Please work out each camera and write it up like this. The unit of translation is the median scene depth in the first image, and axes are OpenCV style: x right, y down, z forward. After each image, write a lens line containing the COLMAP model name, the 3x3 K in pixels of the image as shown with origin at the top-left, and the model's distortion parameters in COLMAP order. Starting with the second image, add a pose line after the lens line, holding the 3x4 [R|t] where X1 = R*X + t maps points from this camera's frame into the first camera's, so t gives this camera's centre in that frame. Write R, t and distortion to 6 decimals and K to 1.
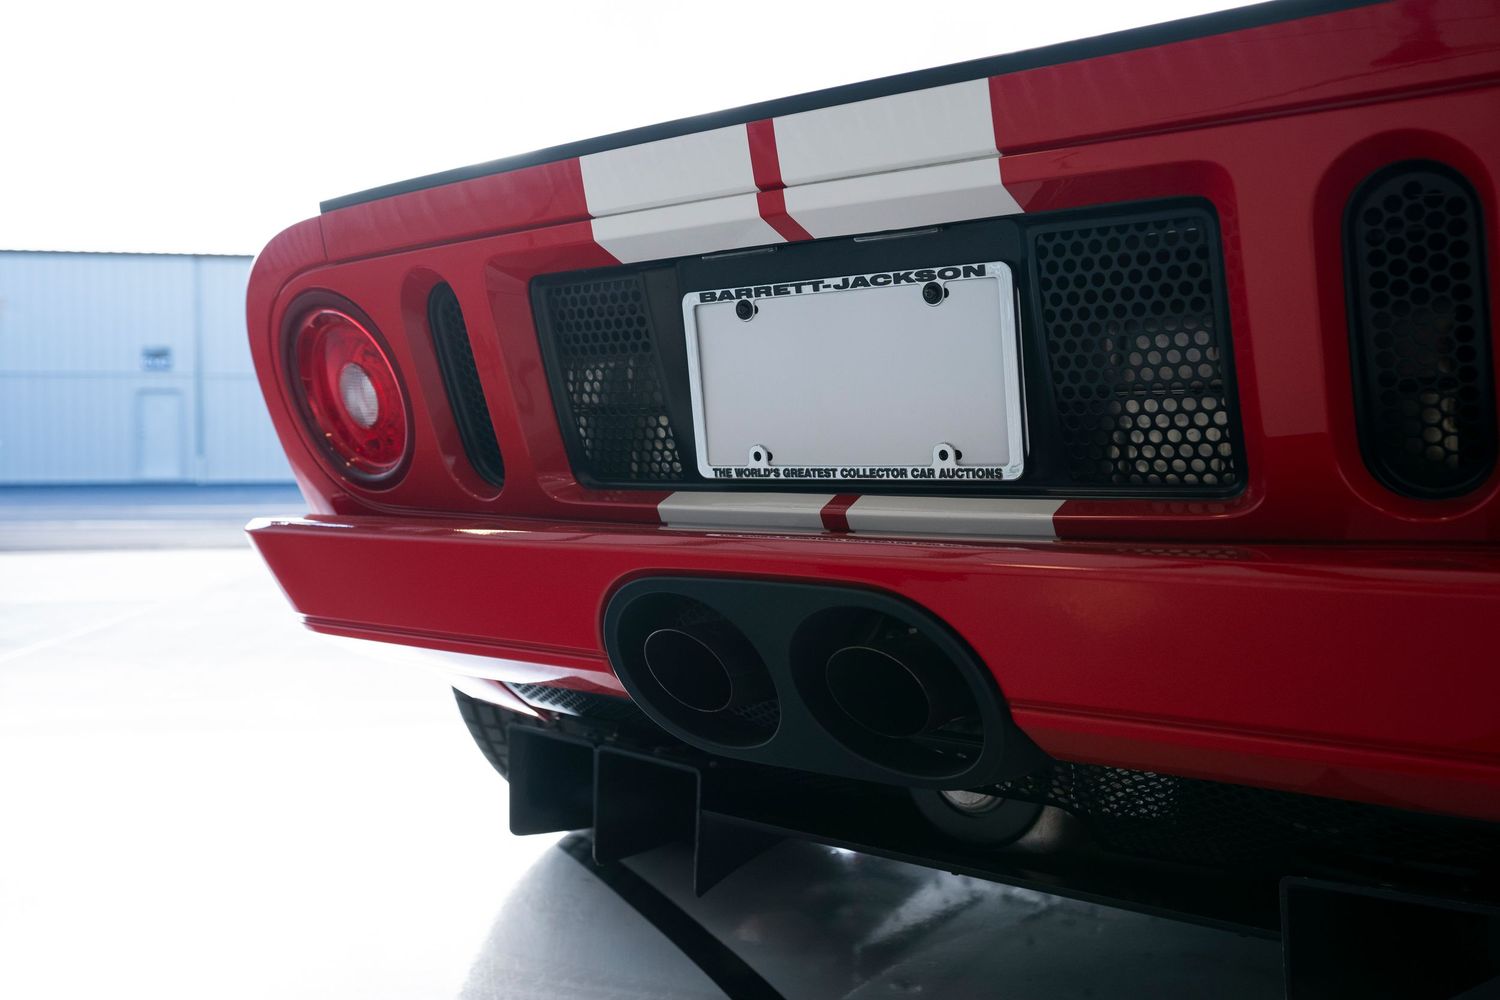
lens RADIAL K [[1419.4, 0, 754.1], [0, 1419.4, 478.4], [0, 0, 1]] dist [0.043718, 0.000000]
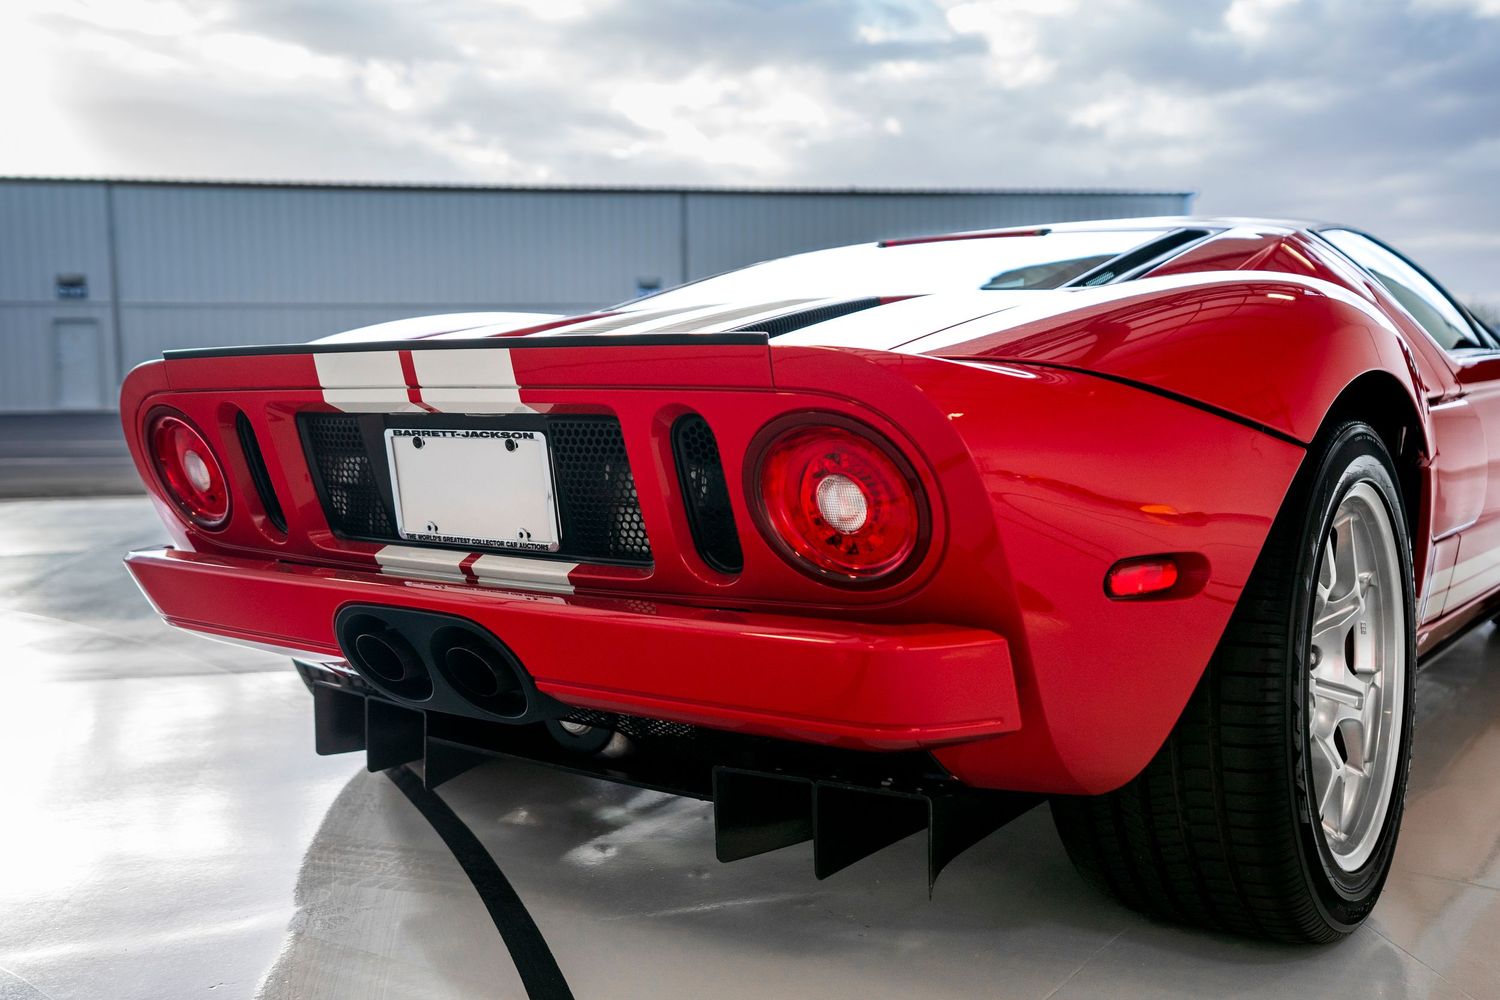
lens RADIAL K [[1419.4, 0, 763.4], [0, 1419.4, 498.7], [0, 0, 1]] dist [0.043718, 0.000000]
pose [[0.998747, -0.010265, 0.048981, 0.319790], [0.006818, 0.997523, 0.070014, -0.168059], [-0.049578, -0.069593, 0.996343, -0.701465]]
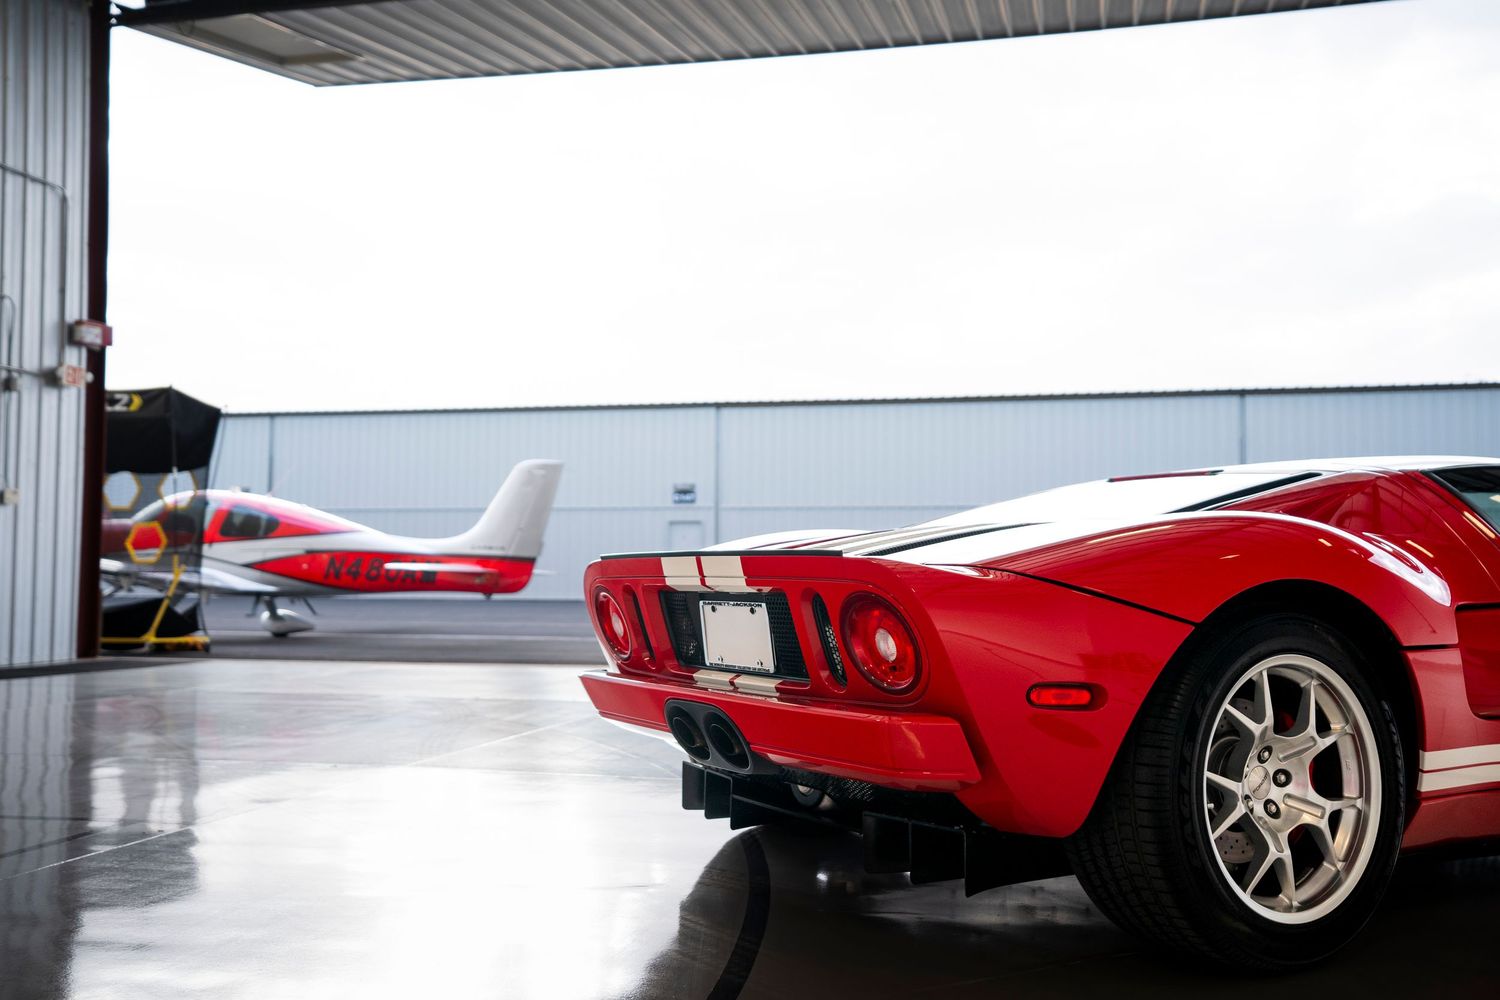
lens RADIAL K [[1419.4, 0, 749.9], [0, 1419.4, 489.9], [0, 0, 1]] dist [0.043718, 0.000000]
pose [[0.937116, -0.010326, -0.348866, 1.086823], [-0.016438, 0.997147, -0.073669, -0.149194], [0.348632, 0.074771, 0.934273, -1.719650]]
